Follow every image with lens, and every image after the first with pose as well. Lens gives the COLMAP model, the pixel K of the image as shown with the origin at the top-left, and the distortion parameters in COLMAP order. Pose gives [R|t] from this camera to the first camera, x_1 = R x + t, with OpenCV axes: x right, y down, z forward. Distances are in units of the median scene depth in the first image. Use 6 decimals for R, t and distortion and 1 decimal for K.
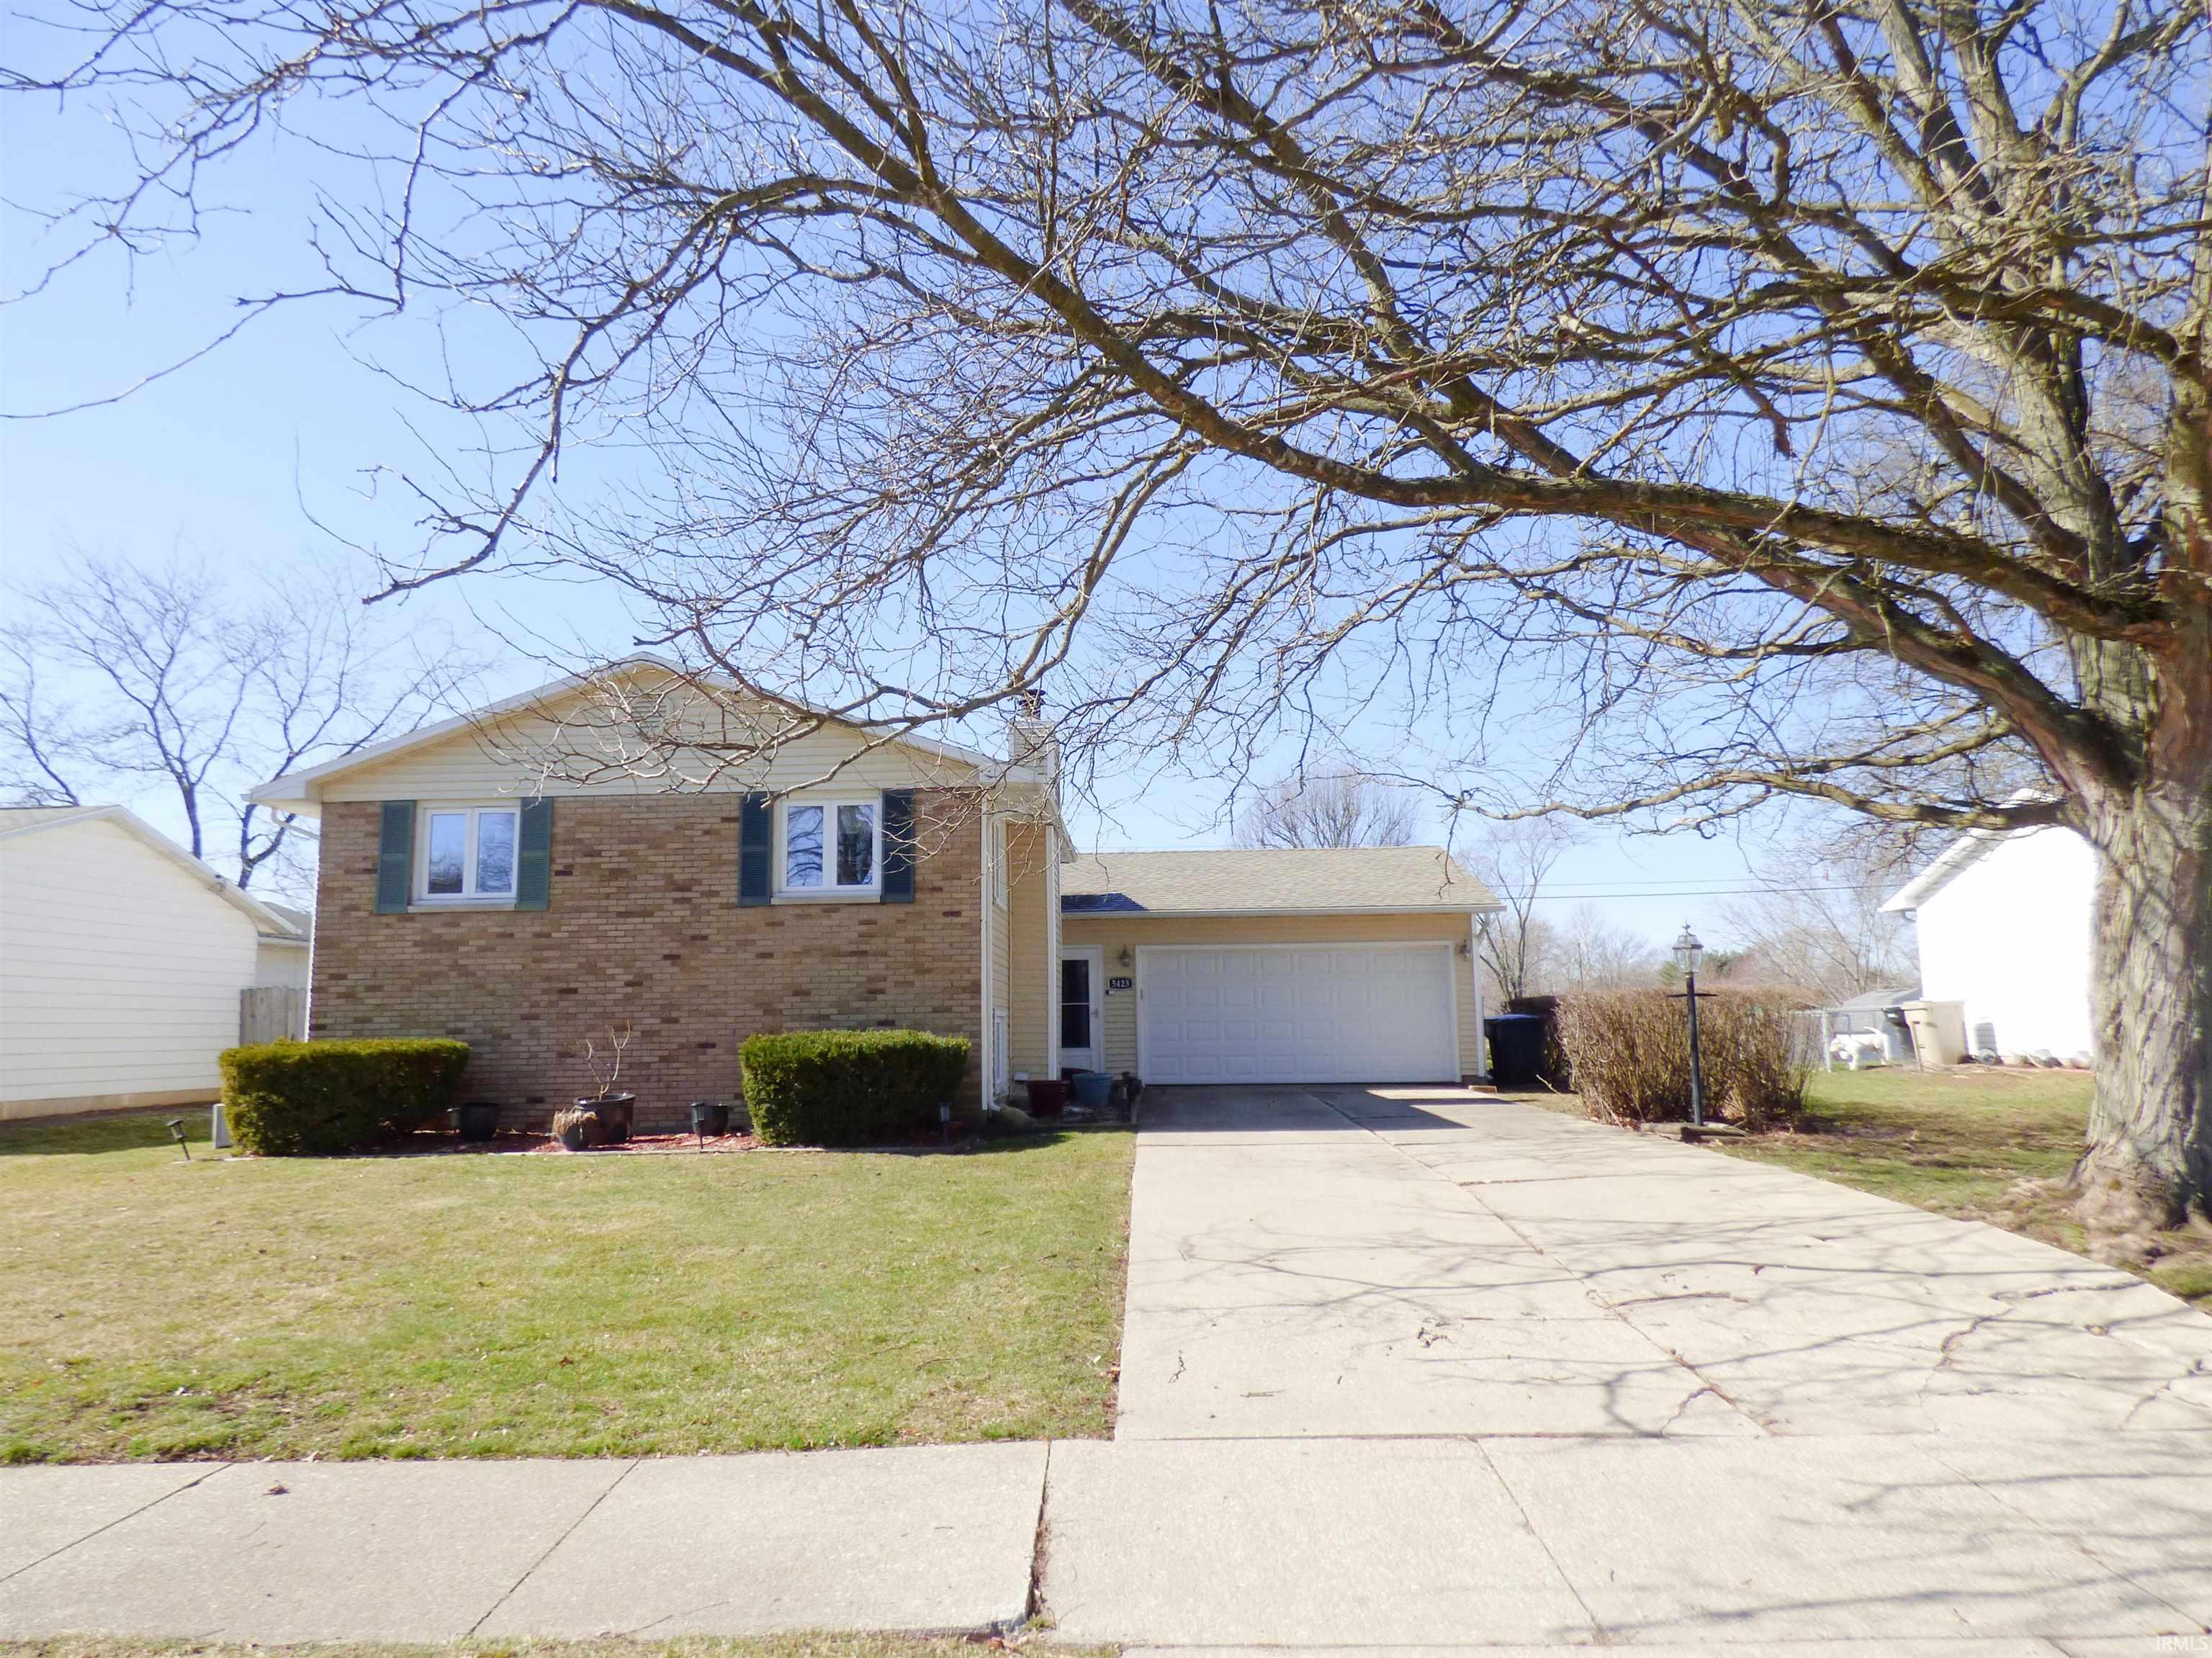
lens RADIAL K [[1396.0, 0, 1128.2], [0, 1396.0, 824.1], [0, 0, 1]] dist [0.007187, 0.000695]
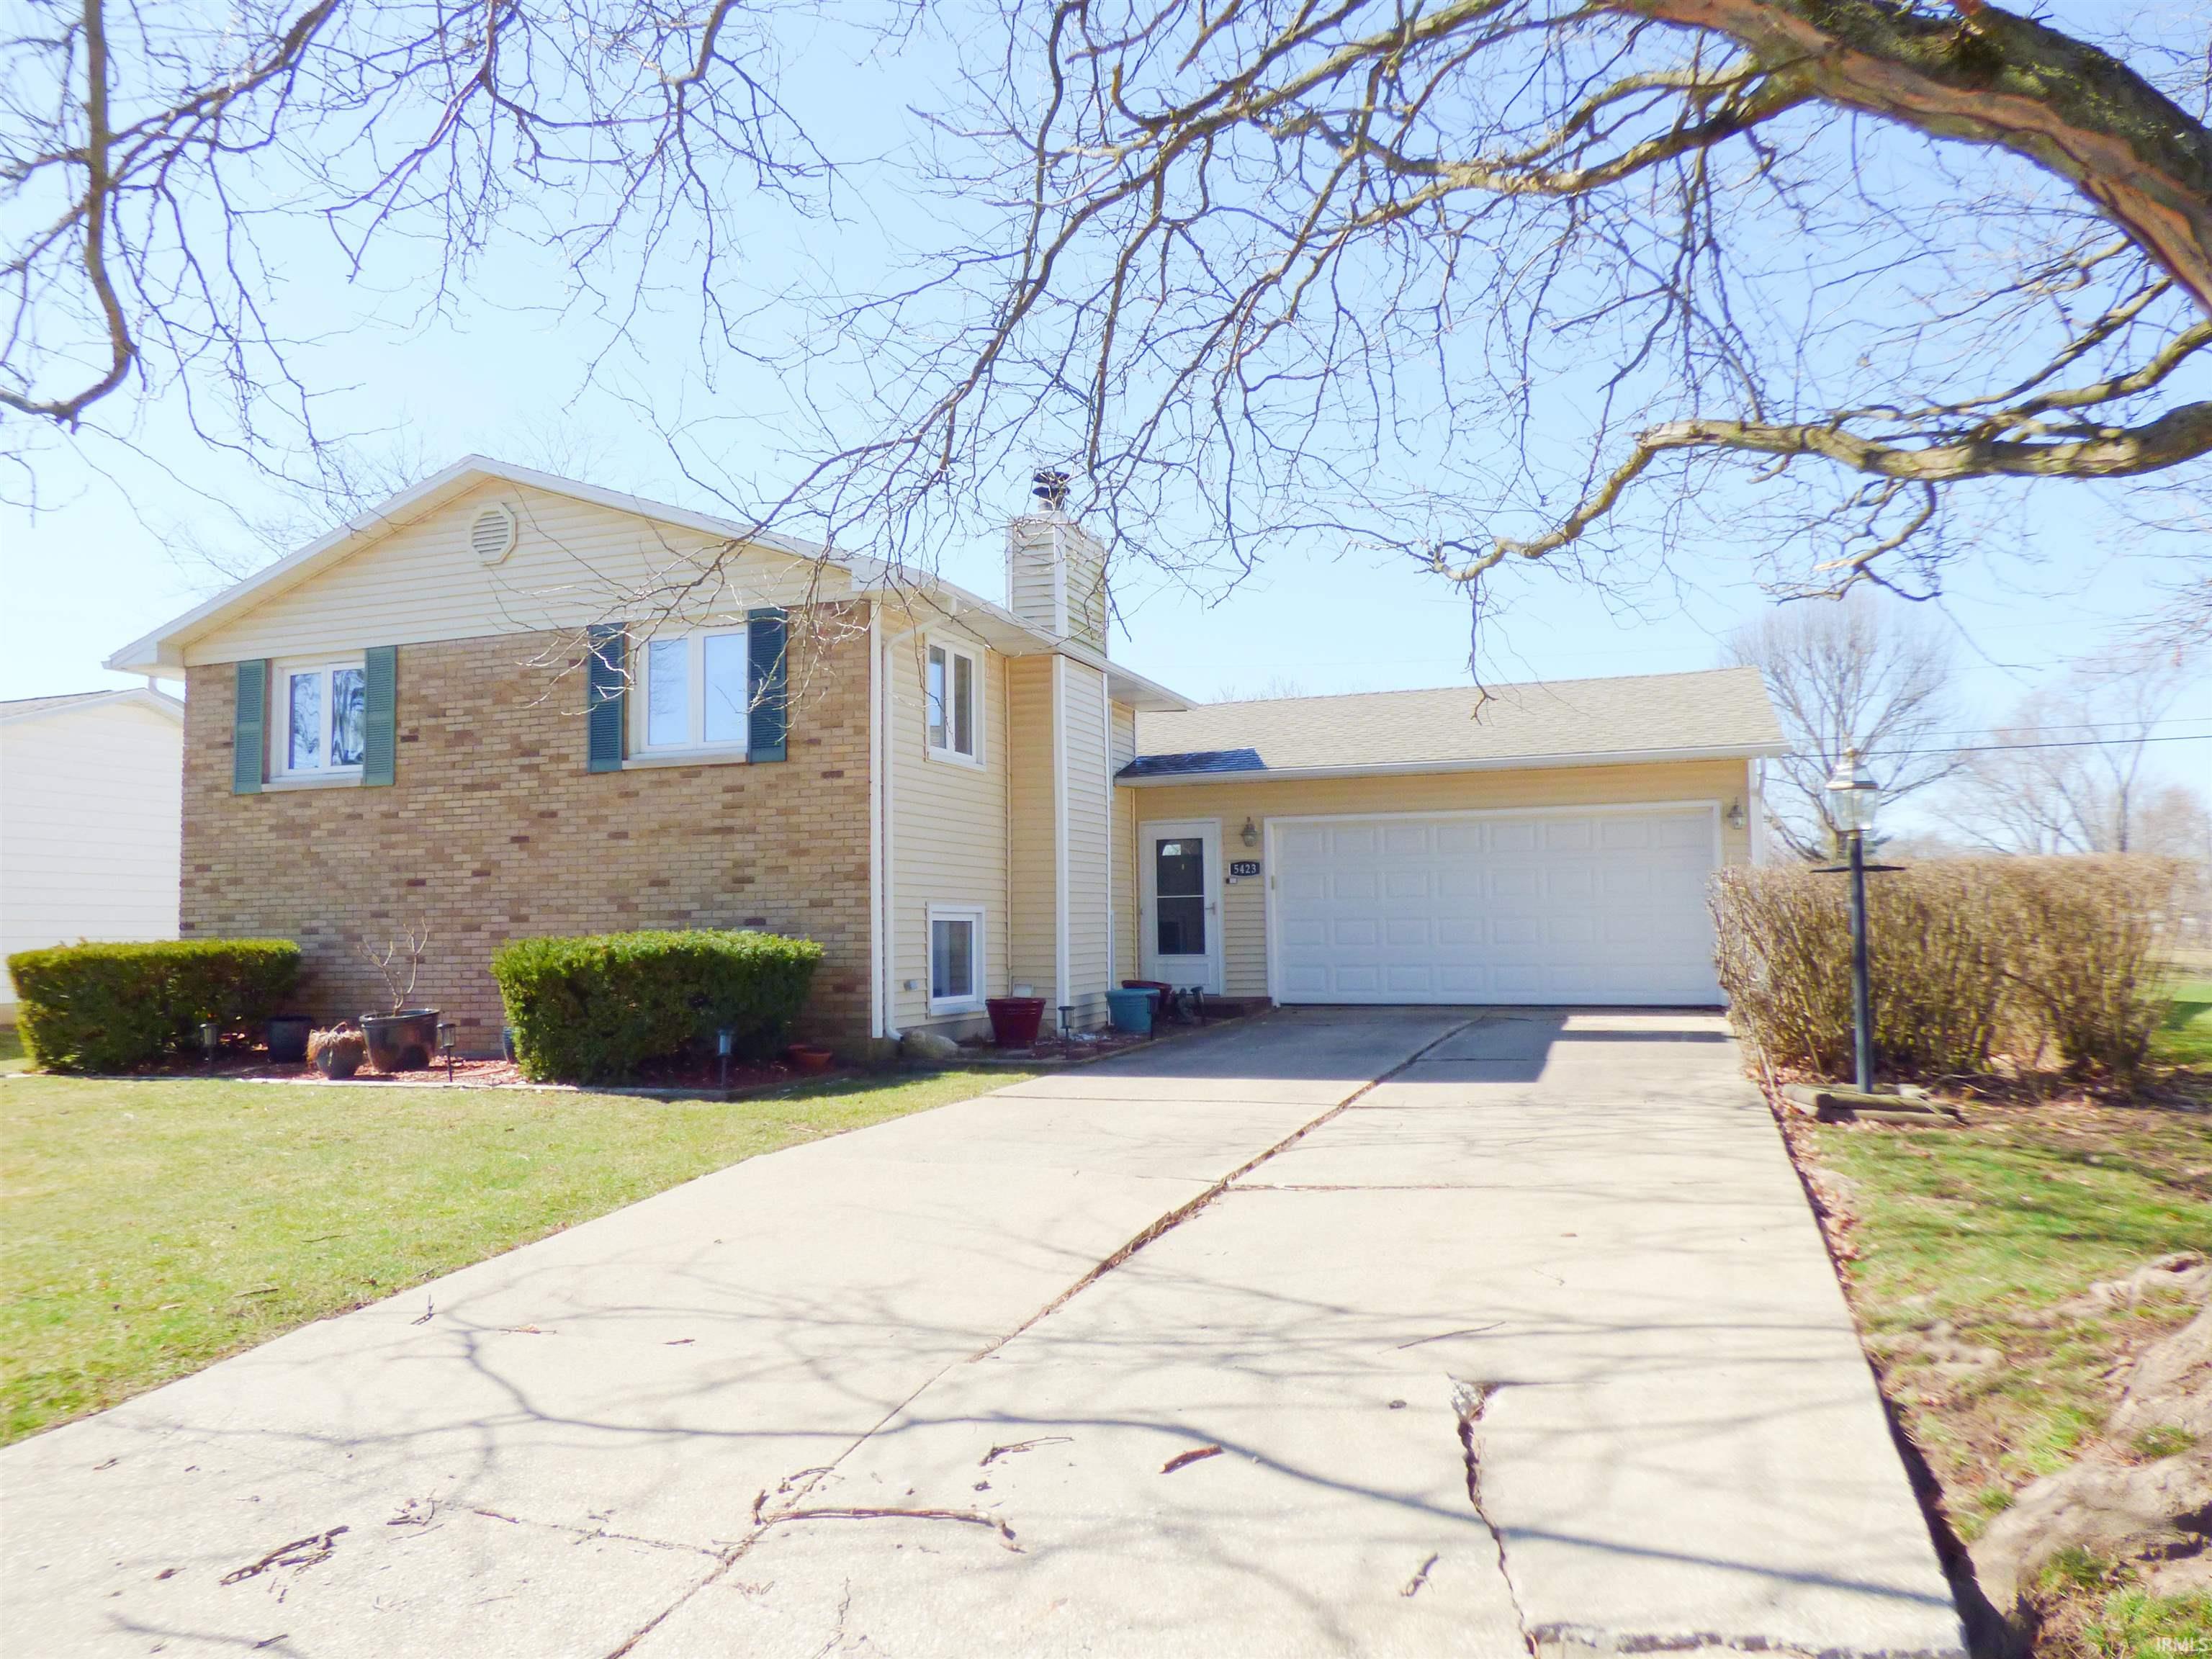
lens RADIAL K [[1594.8, 0, 1106.8], [0, 1594.8, 882.3], [0, 0, 1]] dist [0.001174, 0.001816]
pose [[0.951342, -0.008485, -0.308020, 0.268339], [0.044444, 0.992947, 0.109916, 0.034378], [0.304915, -0.118257, 0.945009, 0.240086]]
